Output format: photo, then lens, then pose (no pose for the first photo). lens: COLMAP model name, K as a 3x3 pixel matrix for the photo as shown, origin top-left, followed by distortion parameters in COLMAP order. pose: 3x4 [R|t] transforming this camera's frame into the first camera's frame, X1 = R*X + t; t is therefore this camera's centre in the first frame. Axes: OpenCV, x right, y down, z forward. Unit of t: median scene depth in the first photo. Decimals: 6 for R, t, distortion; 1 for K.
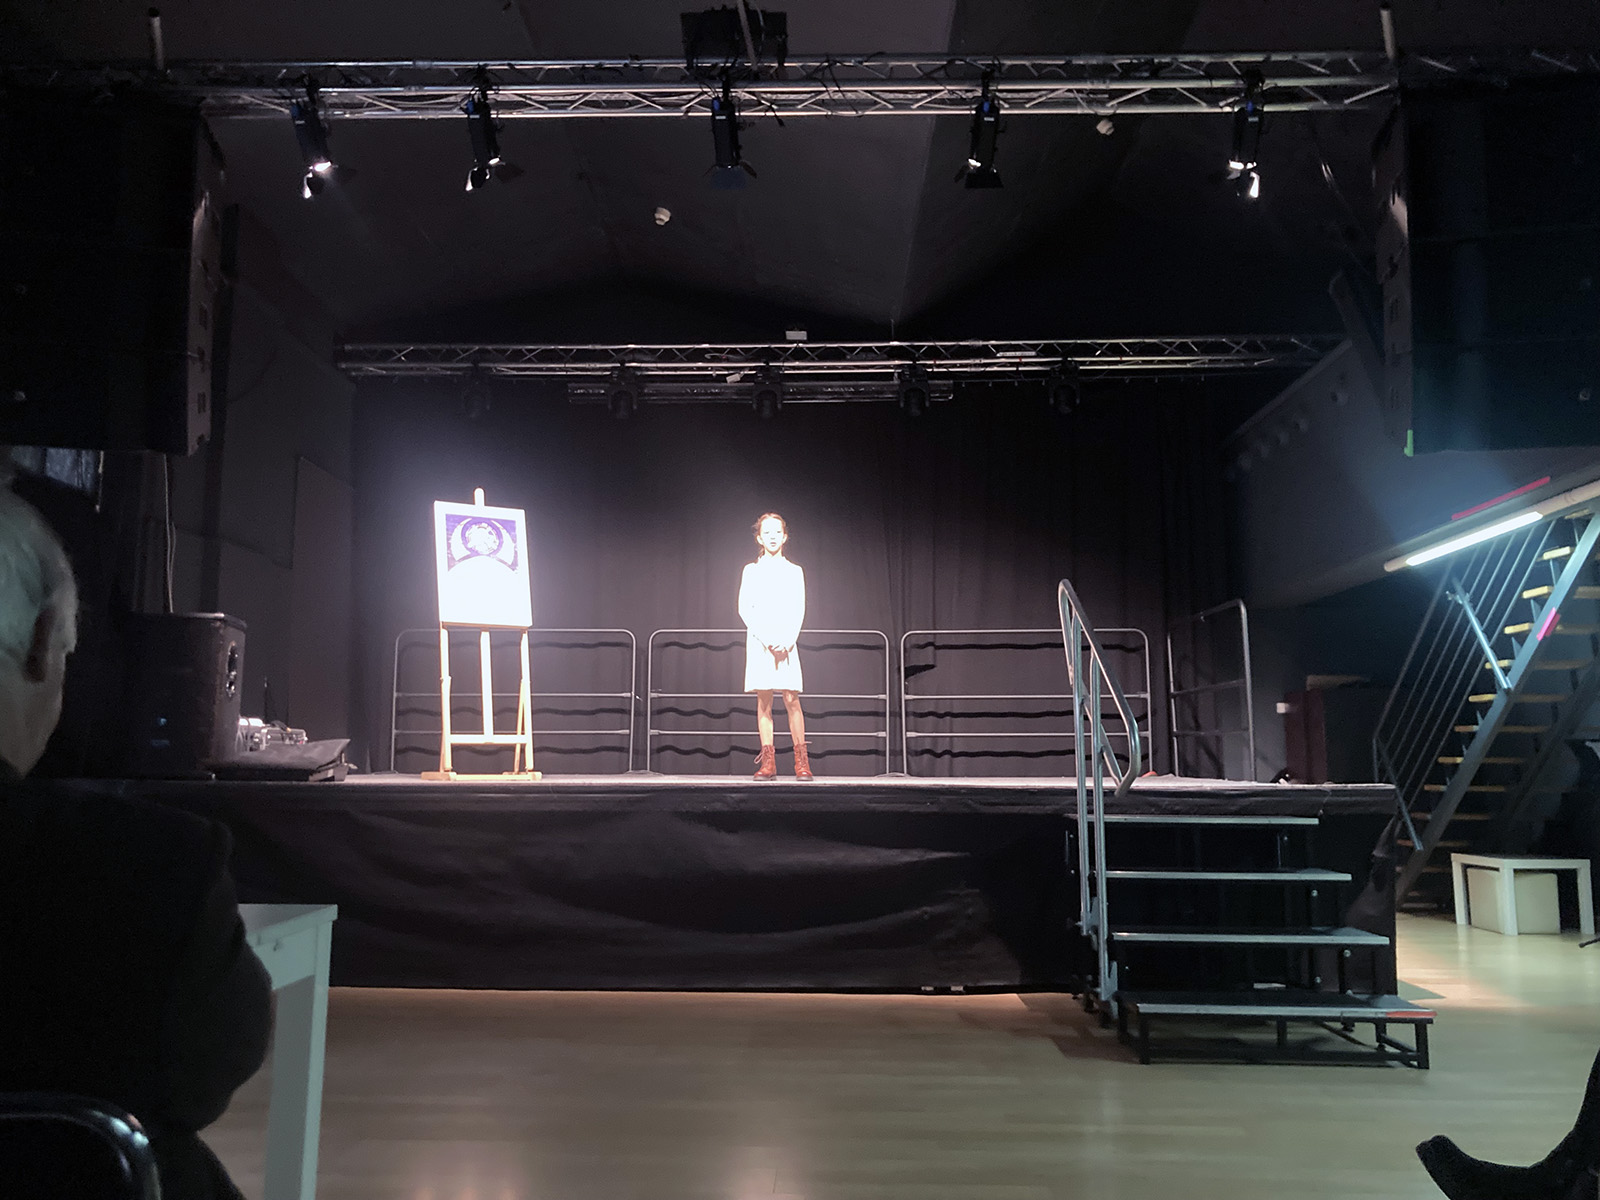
lens RADIAL K [[1291.1, 0, 796.6], [0, 1291.1, 596.5], [0, 0, 1]] dist [0.005099, 0.004277]
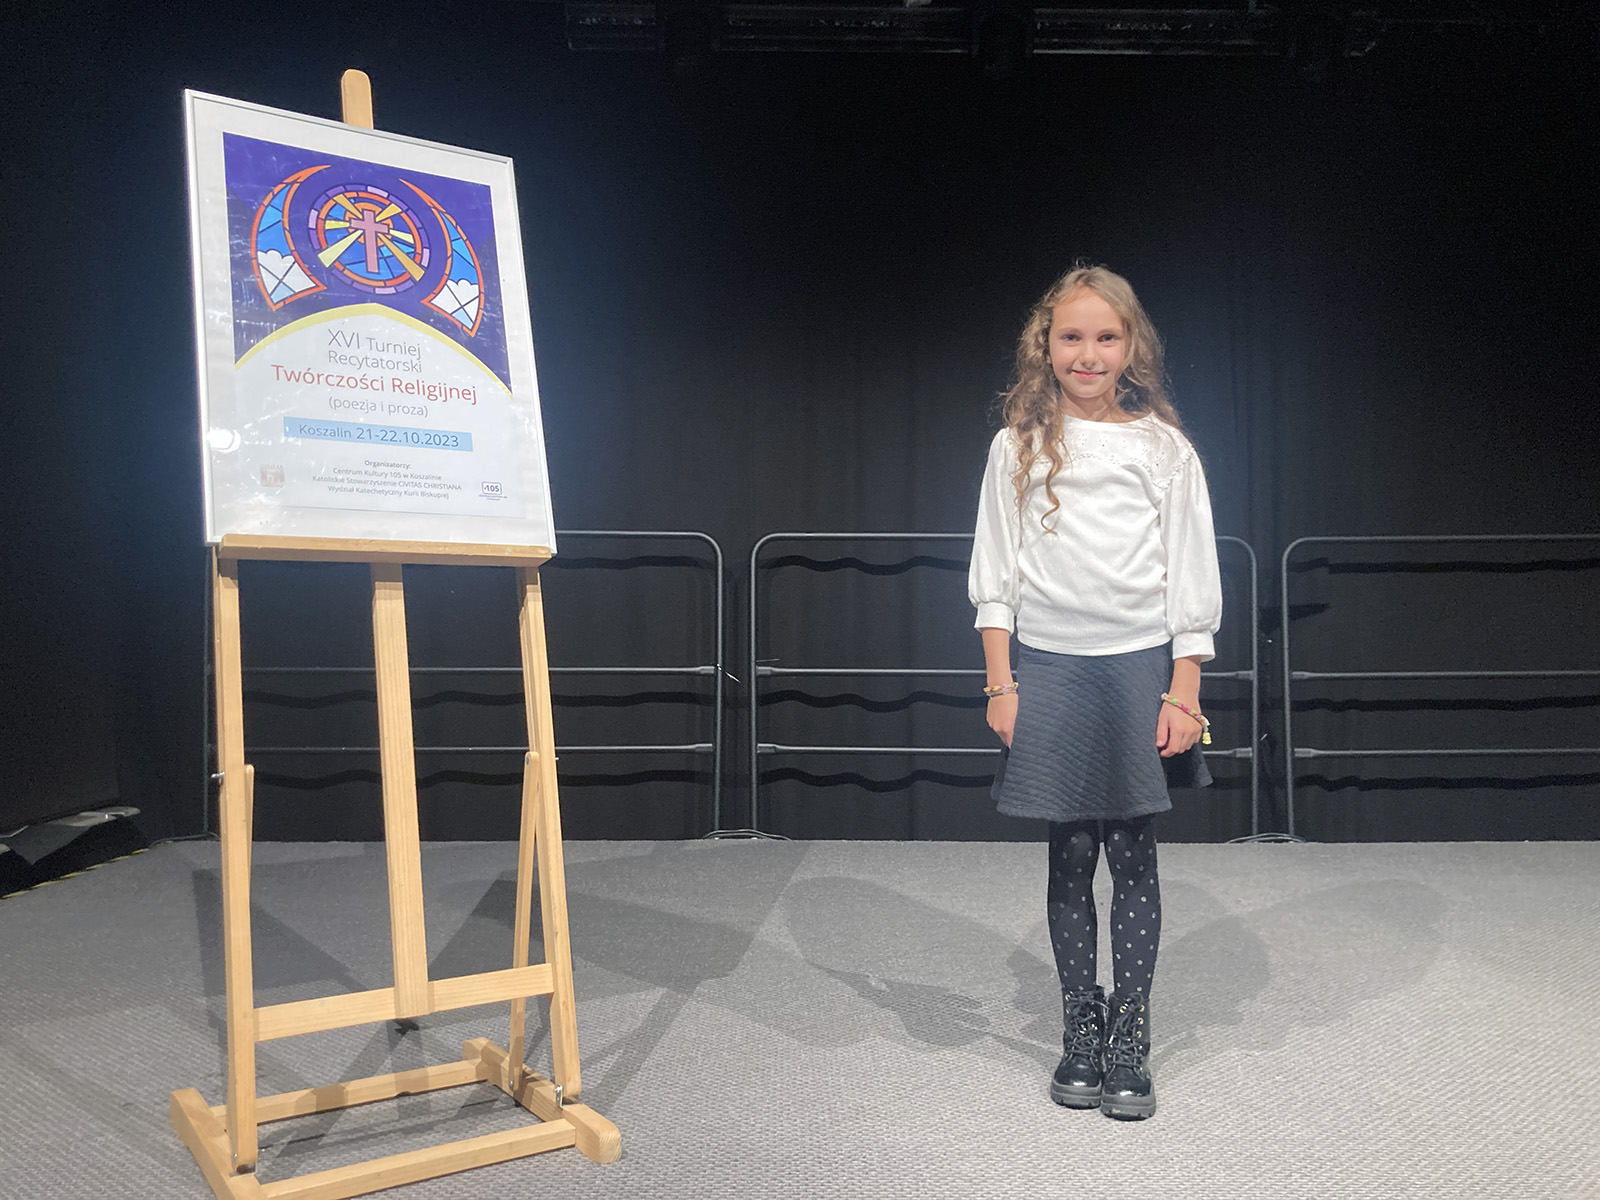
lens RADIAL K [[1291.1, 0, 796.6], [0, 1291.1, 596.5], [0, 0, 1]] dist [0.005099, 0.004277]
pose [[0.998314, 0.000617, 0.058036, -0.163669], [-0.006463, 0.994907, 0.100591, 0.002492], [-0.057678, -0.100796, 0.993234, 0.692796]]
